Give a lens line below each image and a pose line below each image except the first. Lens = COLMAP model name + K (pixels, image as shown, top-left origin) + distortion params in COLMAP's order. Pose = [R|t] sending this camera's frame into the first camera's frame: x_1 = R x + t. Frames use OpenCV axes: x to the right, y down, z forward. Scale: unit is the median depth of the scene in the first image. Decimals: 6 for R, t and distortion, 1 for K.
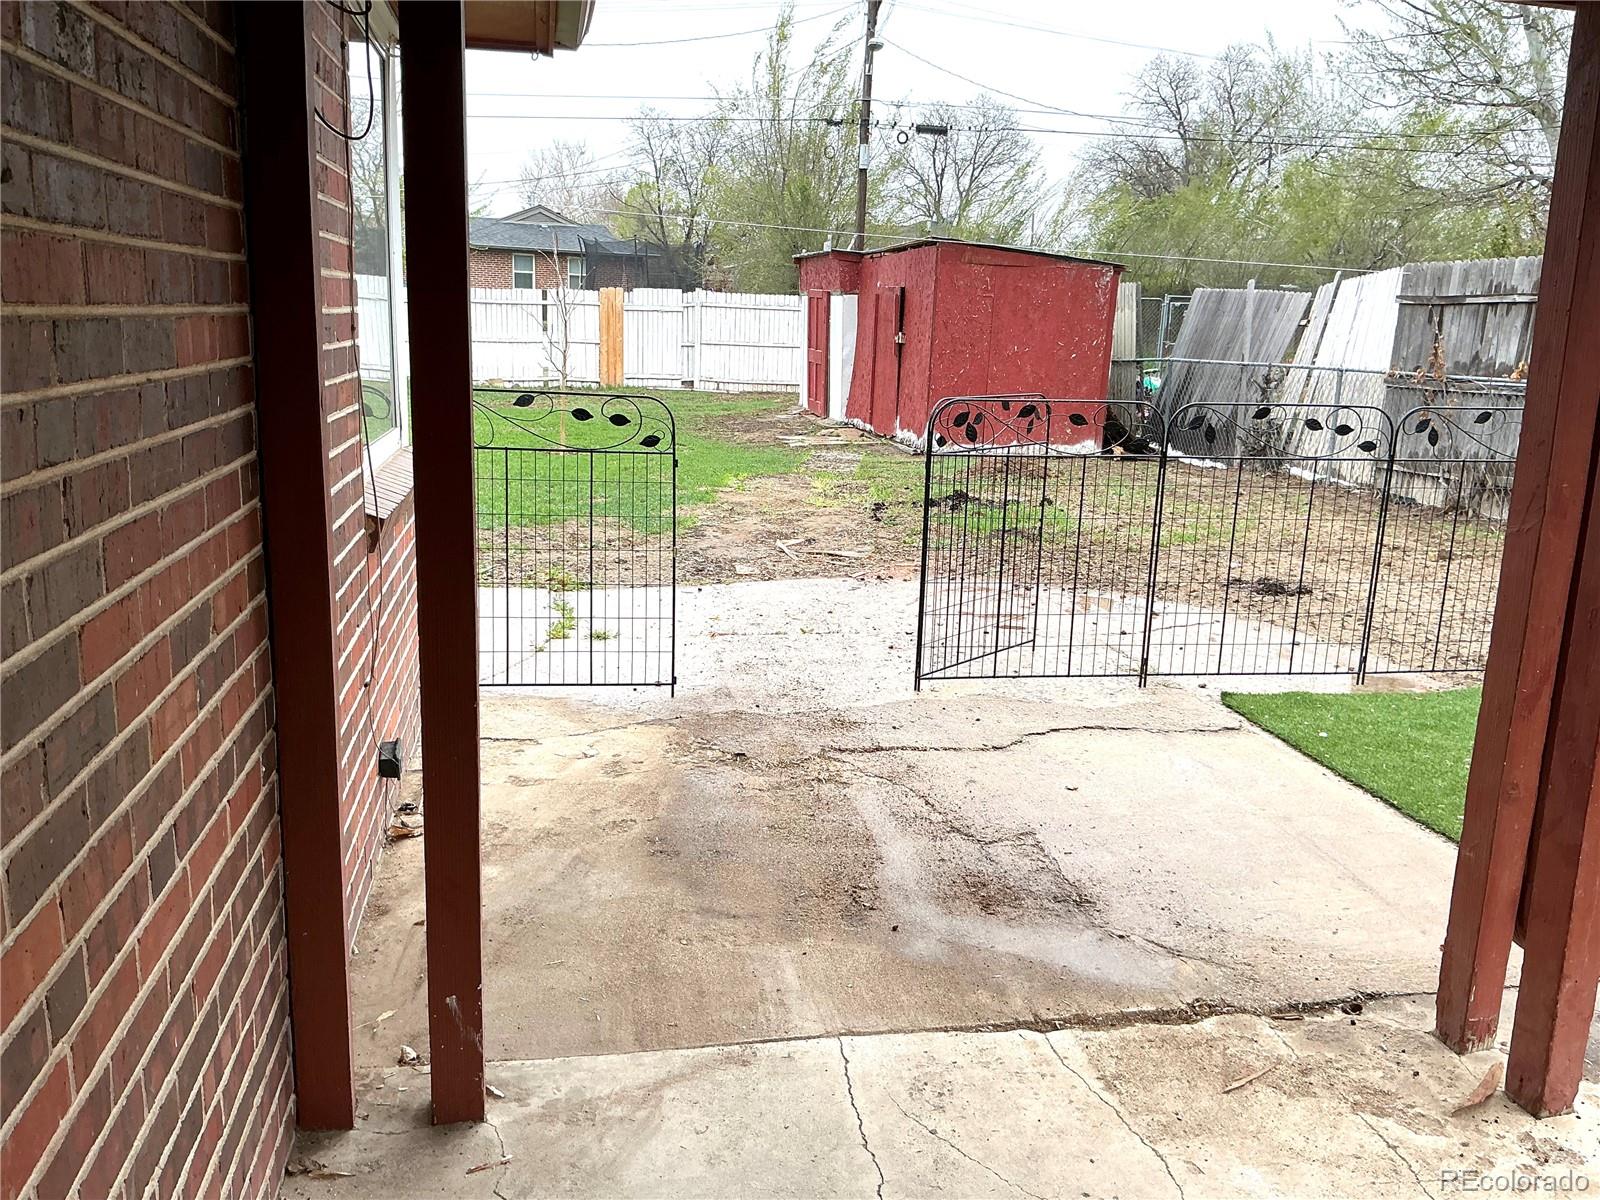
lens RADIAL K [[1352.5, 0, 800.0], [0, 1352.5, 600.0], [0, 0, 1]] dist [-0.040514, -0.004659]
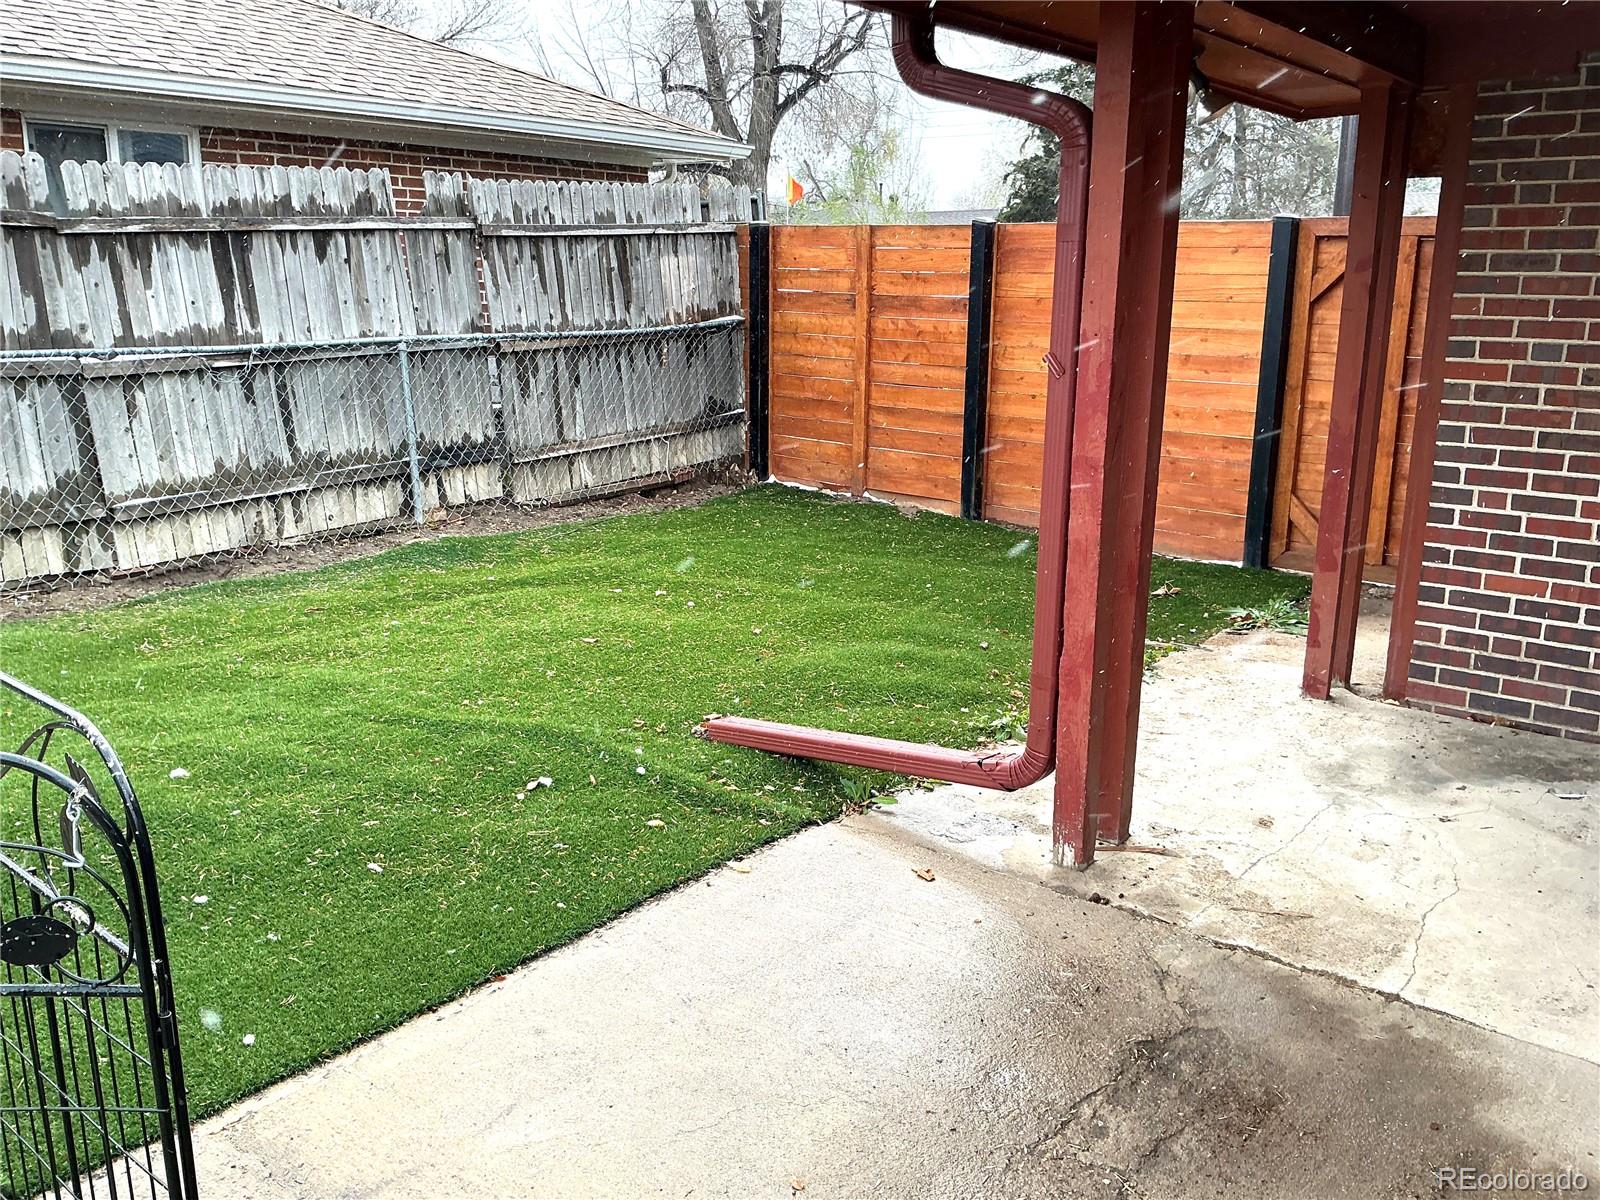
lens RADIAL K [[1352.5, 0, 800.0], [0, 1352.5, 600.0], [0, 0, 1]] dist [-0.040514, -0.004659]
pose [[-0.641731, -0.212065, 0.737027, -0.111603], [0.122397, 0.920374, 0.371390, -0.202637], [-0.757100, 0.328542, -0.564677, 0.869809]]
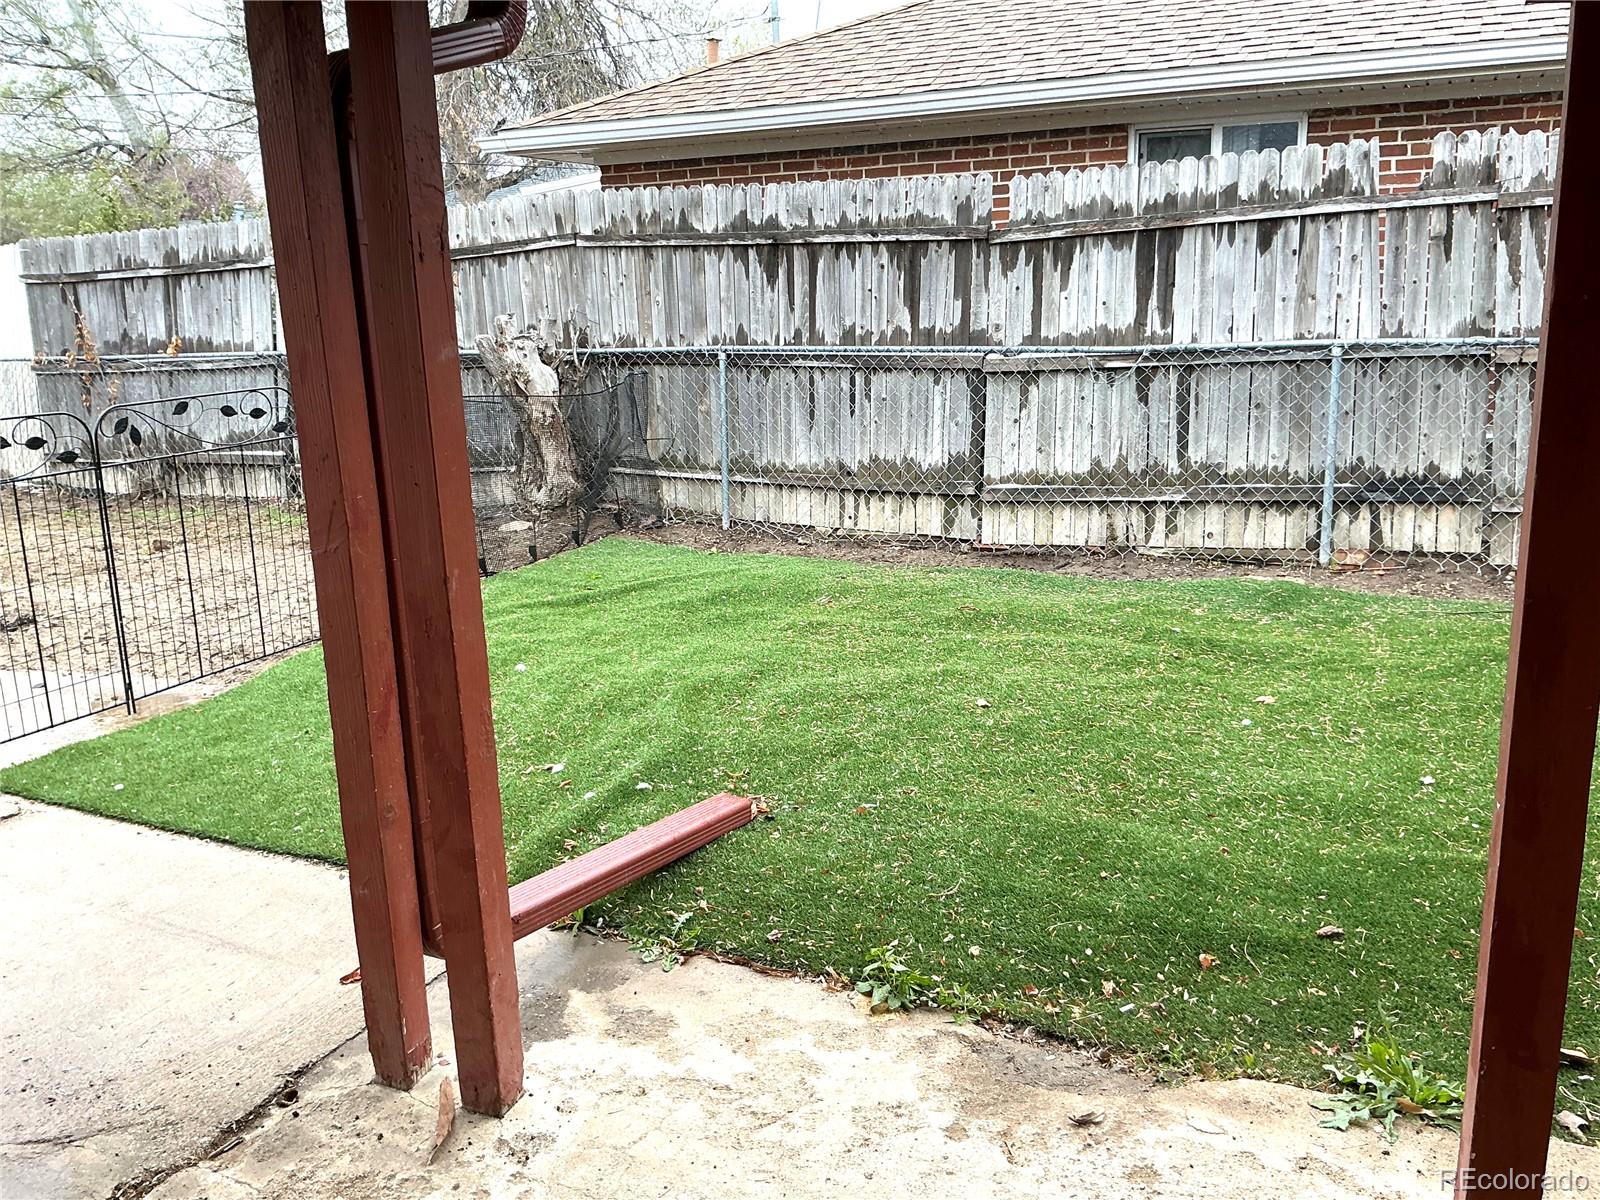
lens RADIAL K [[1330.3, 0, 800.0], [0, 1330.3, 600.0], [0, 0, 1]] dist [-0.004439, -0.014477]
pose [[0.587573, -0.228557, 0.776221, -0.001445], [0.209121, 0.969582, 0.127195, -0.033926], [-0.781682, 0.087588, 0.617496, 0.079613]]
